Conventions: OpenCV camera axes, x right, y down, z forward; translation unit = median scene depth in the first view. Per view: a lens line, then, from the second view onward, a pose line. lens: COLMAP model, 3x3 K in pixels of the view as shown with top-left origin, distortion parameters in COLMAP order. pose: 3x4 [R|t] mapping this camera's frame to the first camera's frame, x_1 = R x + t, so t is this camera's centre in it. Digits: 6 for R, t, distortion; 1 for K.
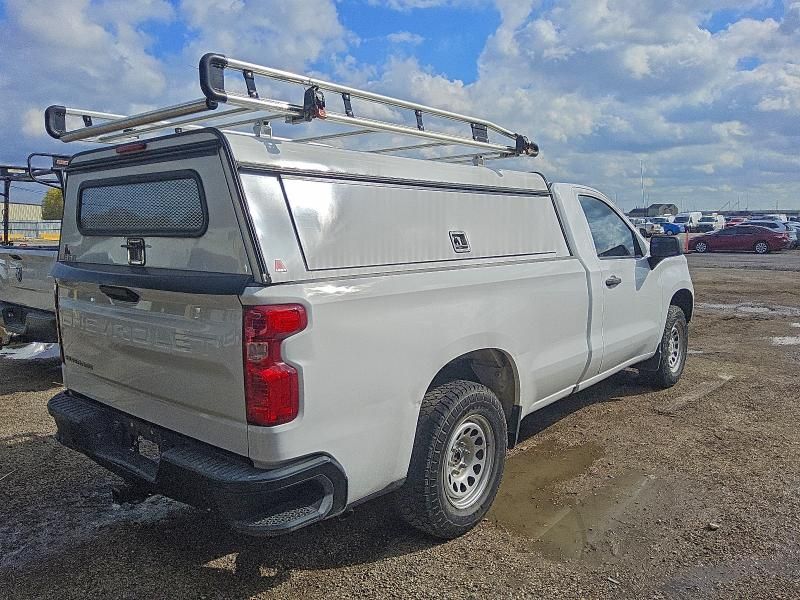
lens RADIAL K [[612.5, 0, 391.1], [0, 612.5, 299.4], [0, 0, 1]] dist [0.003903, 0.001018]
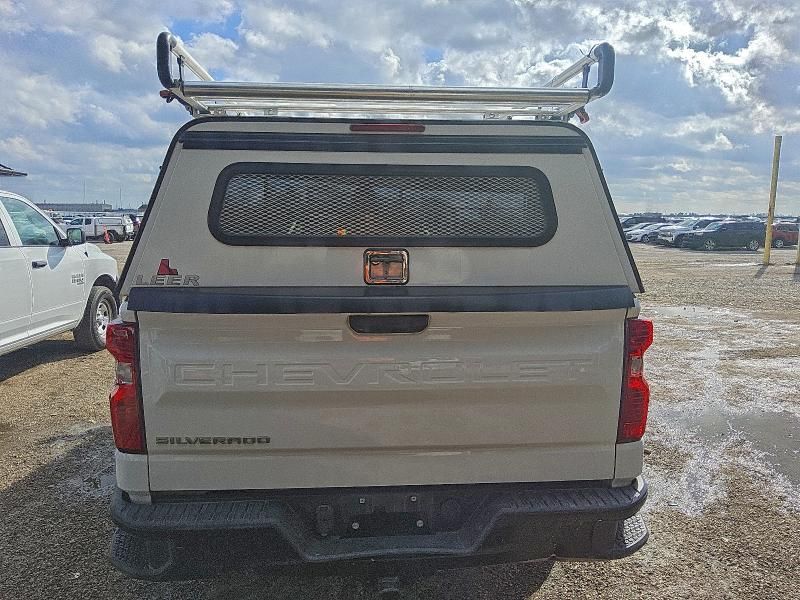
lens RADIAL K [[612.5, 0, 391.1], [0, 612.5, 299.4], [0, 0, 1]] dist [0.003903, 0.001018]
pose [[0.714960, -0.077690, 0.694836, -1.075097], [0.072740, 0.996679, 0.036593, -0.074586], [-0.695371, 0.024380, 0.718237, 0.531626]]
